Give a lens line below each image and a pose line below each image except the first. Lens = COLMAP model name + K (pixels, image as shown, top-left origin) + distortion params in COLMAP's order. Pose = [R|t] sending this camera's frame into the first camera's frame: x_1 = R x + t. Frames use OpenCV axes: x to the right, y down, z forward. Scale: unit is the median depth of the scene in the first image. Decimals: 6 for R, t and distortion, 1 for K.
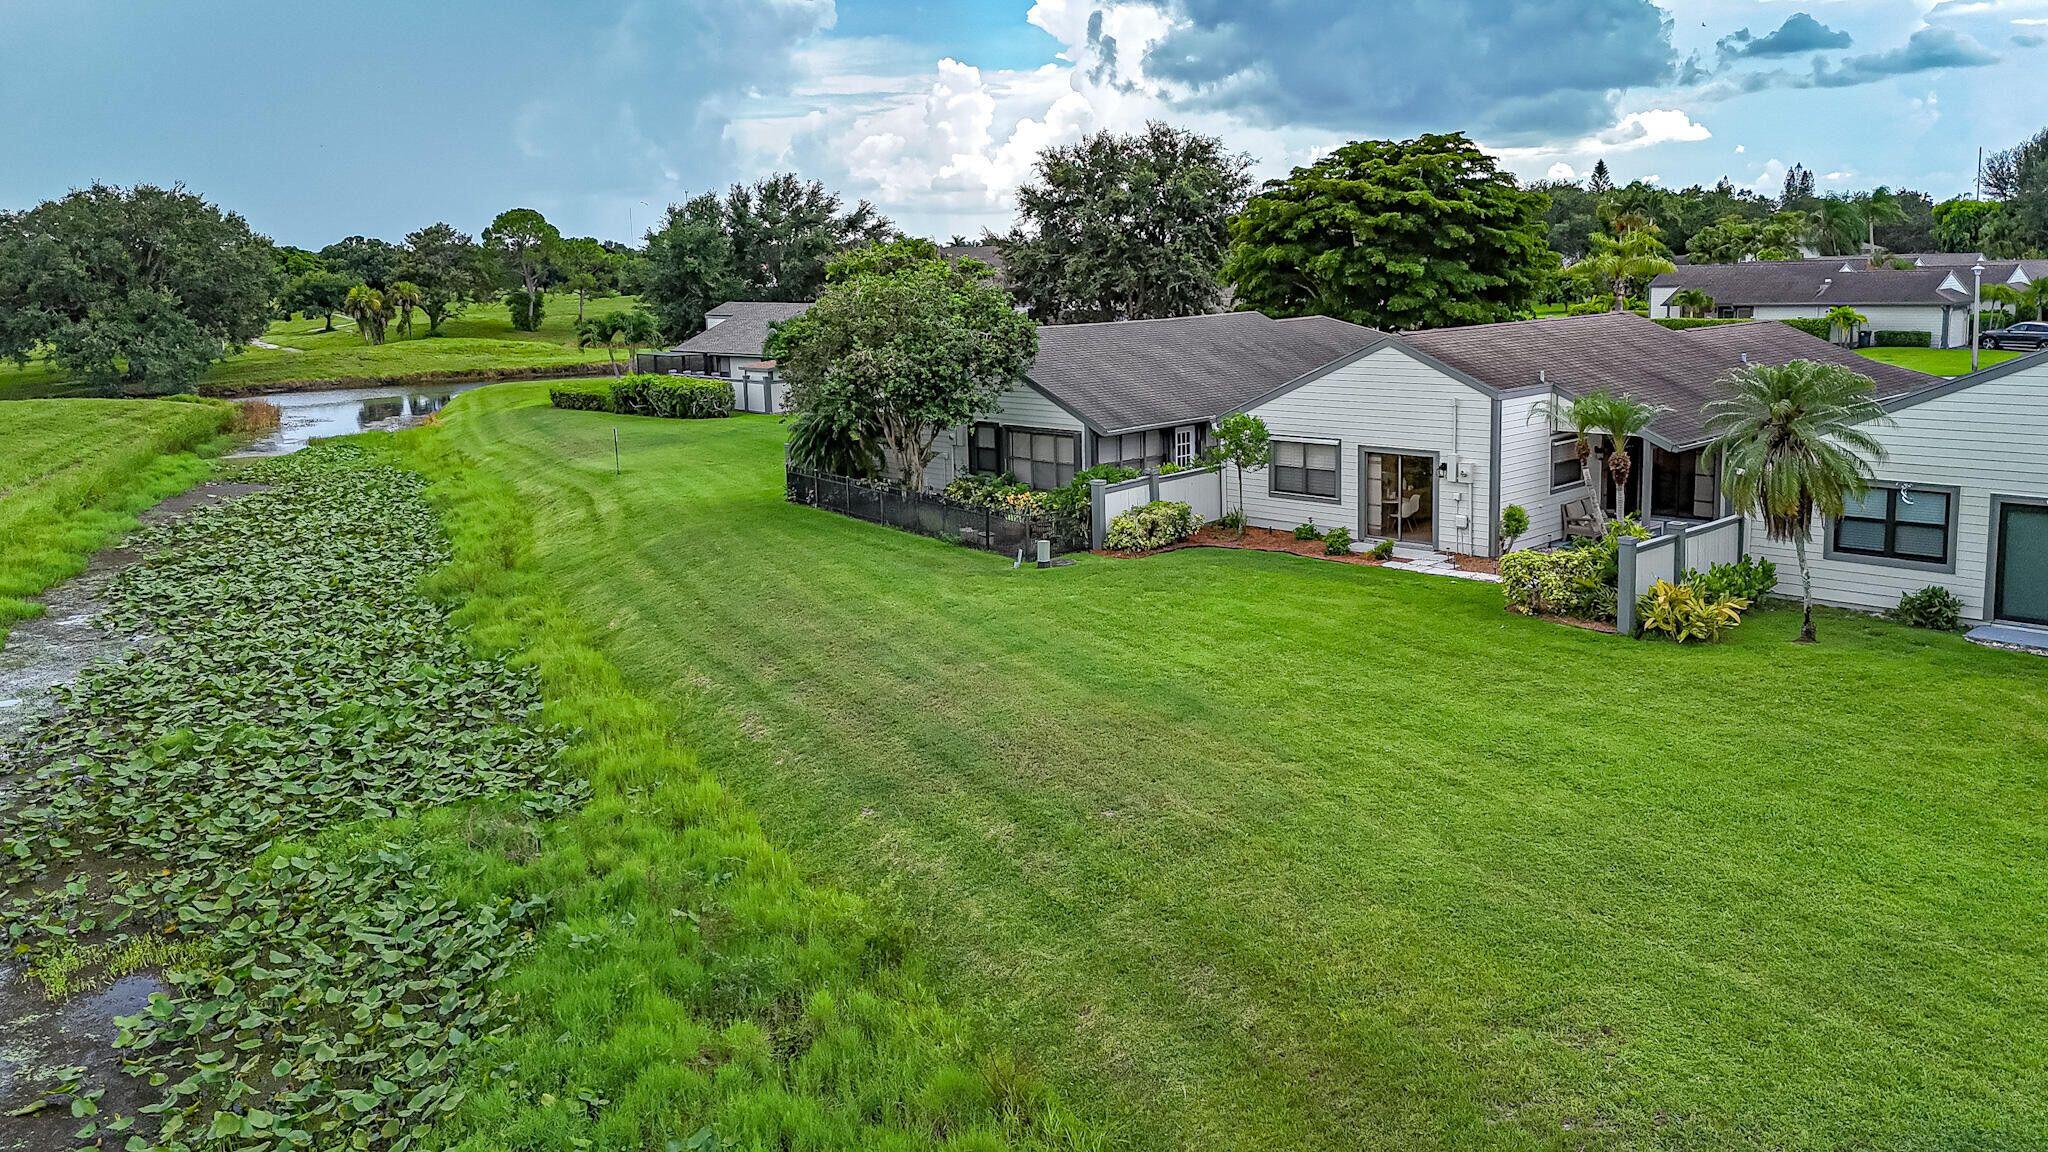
lens RADIAL K [[1533.3, 0, 1016.9], [0, 1533.3, 579.4], [0, 0, 1]] dist [0.085847, -0.087605]
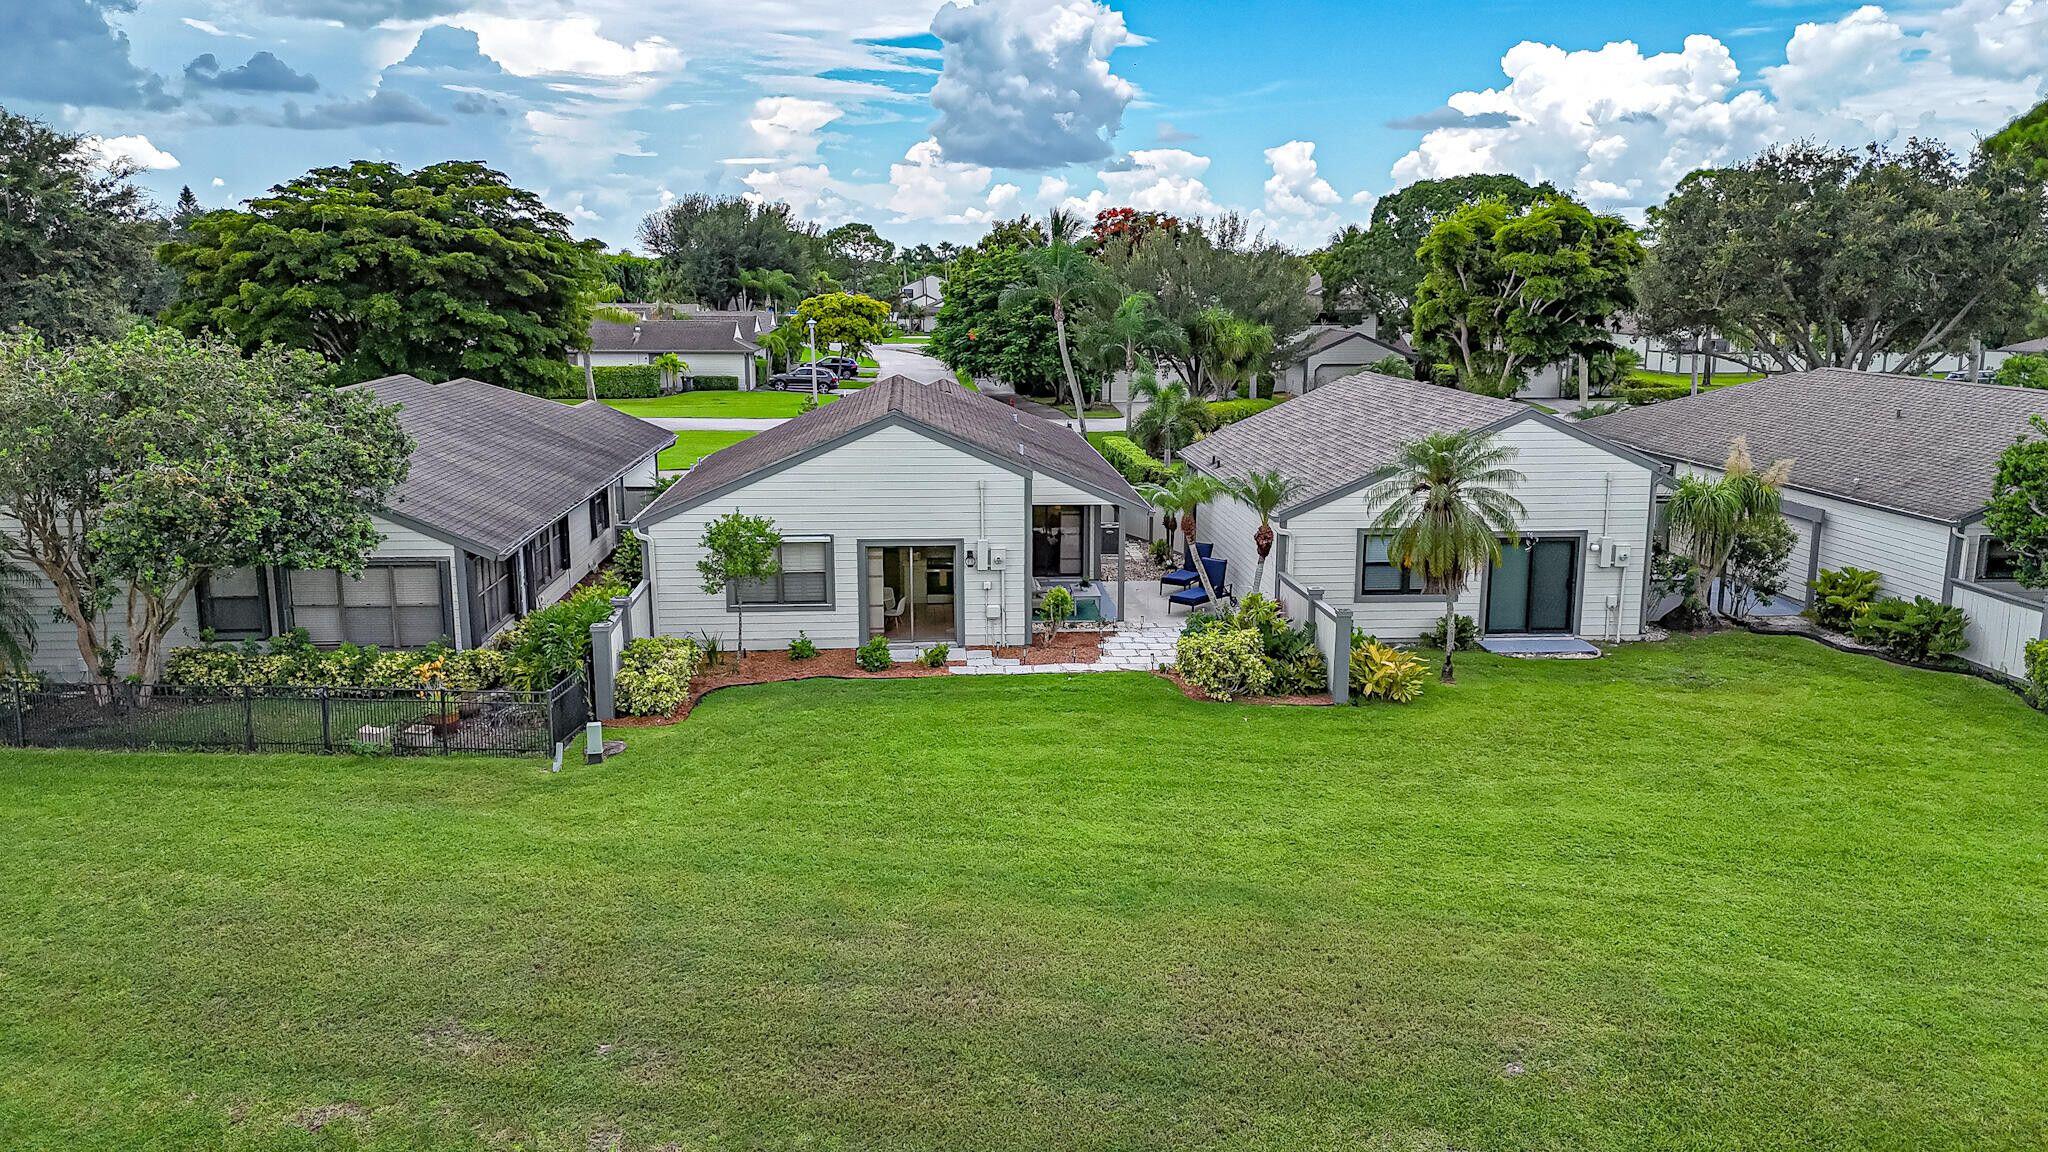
lens RADIAL K [[1533.3, 0, 1016.9], [0, 1533.3, 579.4], [0, 0, 1]] dist [0.085847, -0.087605]
pose [[0.629494, -0.124609, 0.766949, -0.337462], [0.141113, 0.988977, 0.044860, -0.081256], [-0.764084, 0.079987, 0.640138, 0.348170]]
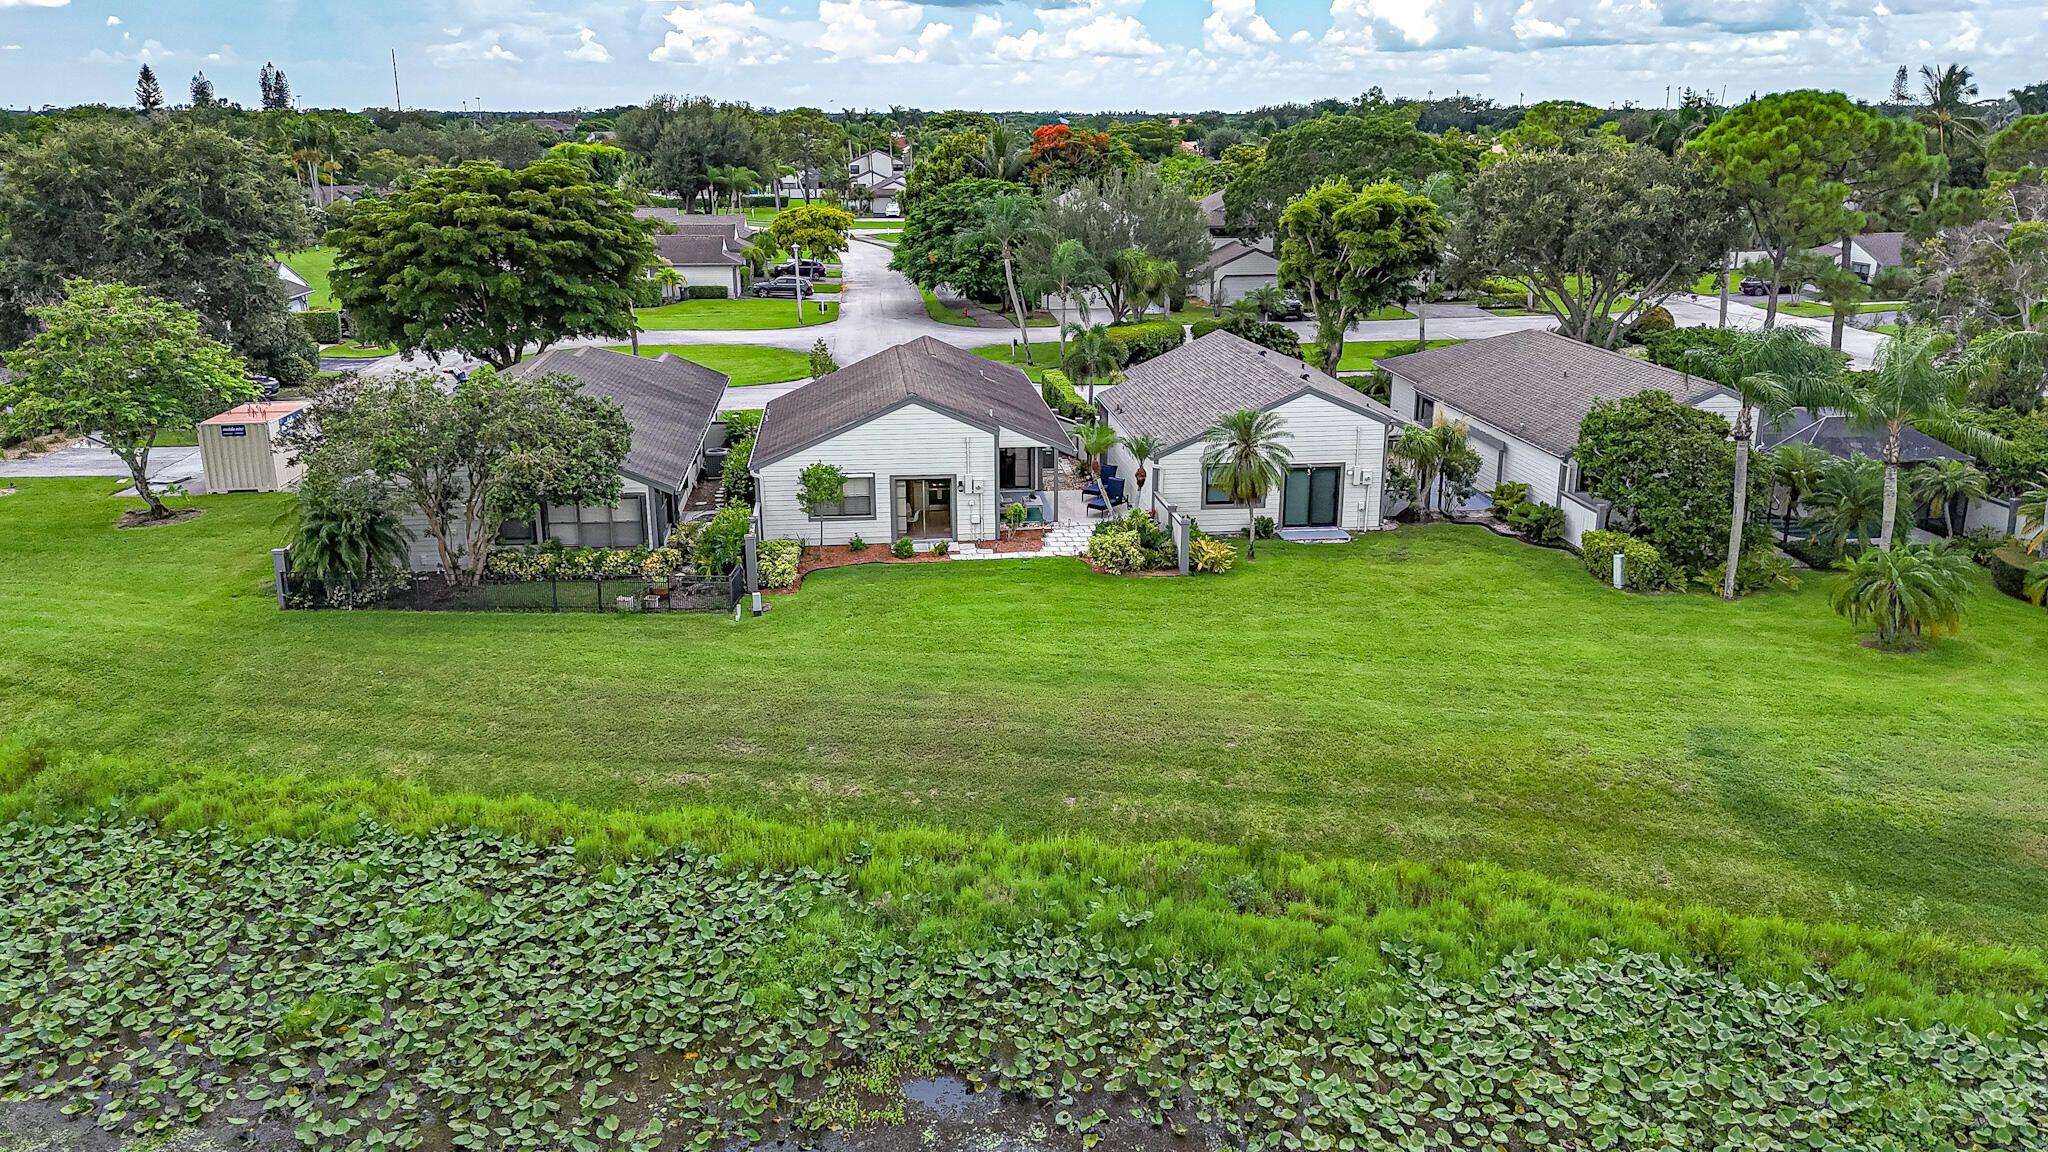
lens RADIAL K [[1533.3, 0, 1016.9], [0, 1533.3, 579.4], [0, 0, 1]] dist [0.085847, -0.087605]
pose [[0.597468, -0.206989, 0.774718, -0.696784], [0.149735, 0.977917, 0.145804, -0.158894], [-0.787789, 0.028889, 0.615267, 0.072078]]
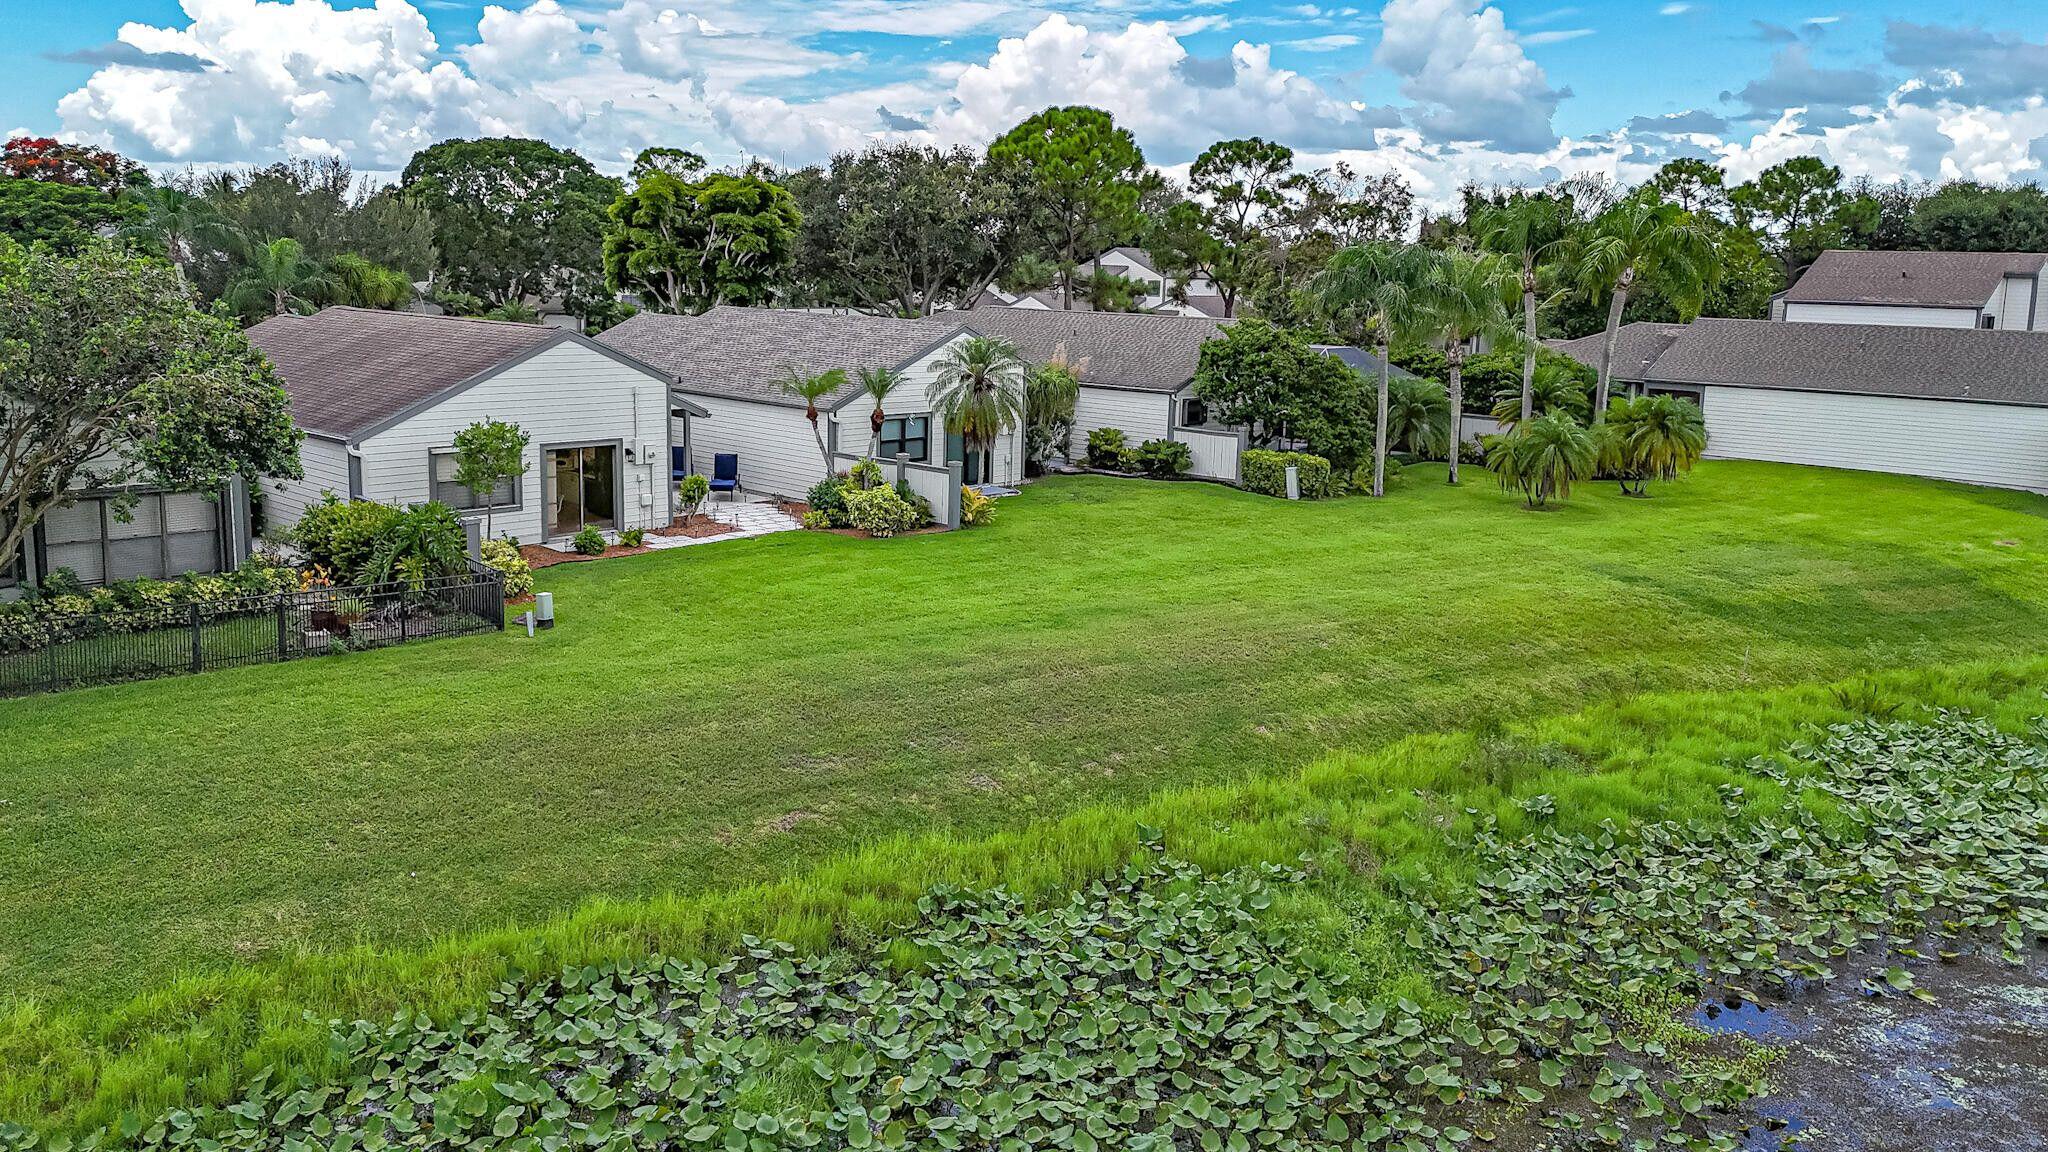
lens RADIAL K [[1533.3, 0, 1016.9], [0, 1533.3, 579.4], [0, 0, 1]] dist [0.085847, -0.087605]
pose [[-0.090634, -0.180288, 0.979429, -0.689321], [0.177906, 0.964726, 0.194044, -0.125742], [-0.979865, 0.191833, -0.055363, 0.694988]]
